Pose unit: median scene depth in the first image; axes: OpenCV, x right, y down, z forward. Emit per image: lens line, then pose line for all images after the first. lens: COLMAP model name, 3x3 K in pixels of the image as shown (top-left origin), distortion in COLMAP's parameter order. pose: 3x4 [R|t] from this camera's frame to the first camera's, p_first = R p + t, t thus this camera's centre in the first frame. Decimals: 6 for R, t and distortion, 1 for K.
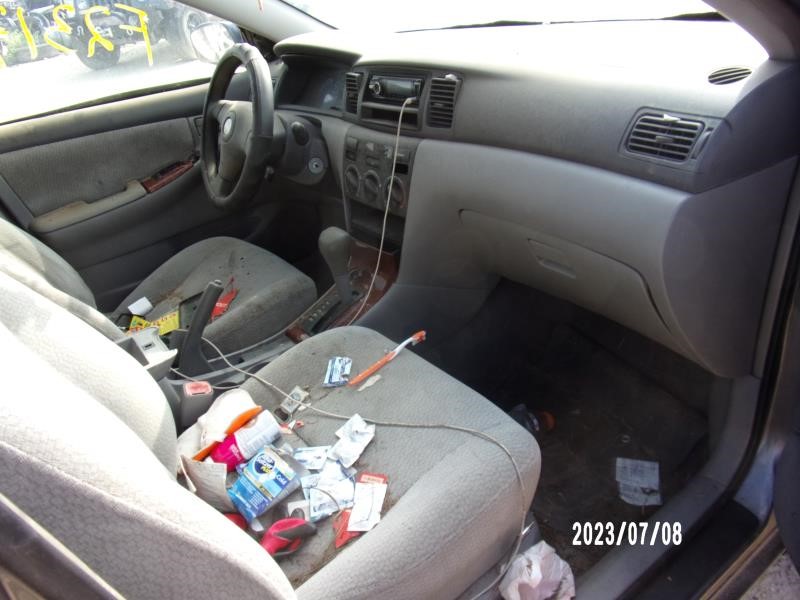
lens RADIAL K [[591.8, 0, 378.8], [0, 591.8, 300.3], [0, 0, 1]] dist [-0.031595, 0.001464]
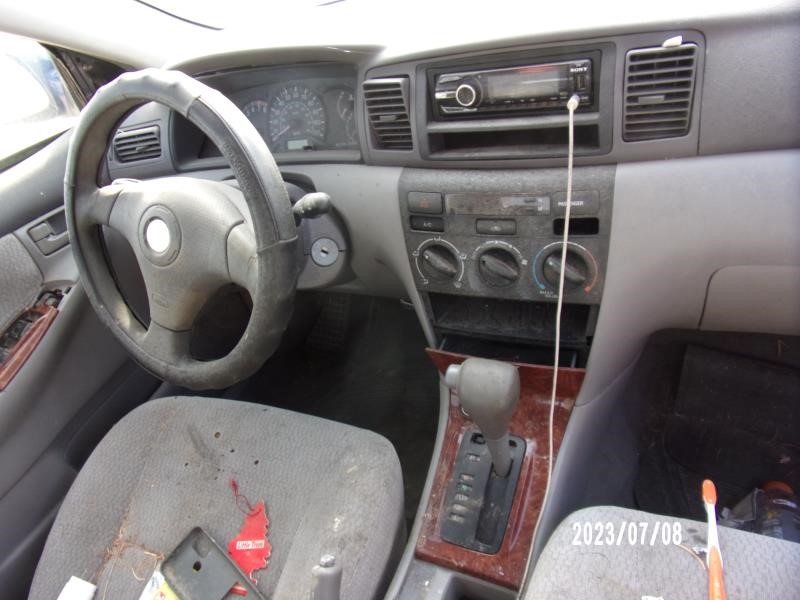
lens RADIAL K [[591.8, 0, 378.8], [0, 591.8, 300.3], [0, 0, 1]] dist [-0.031595, 0.001464]
pose [[0.879380, -0.343235, 0.329970, -0.311570], [0.334897, 0.938526, 0.083743, -0.250242], [-0.338428, 0.036864, 0.940270, 0.514174]]
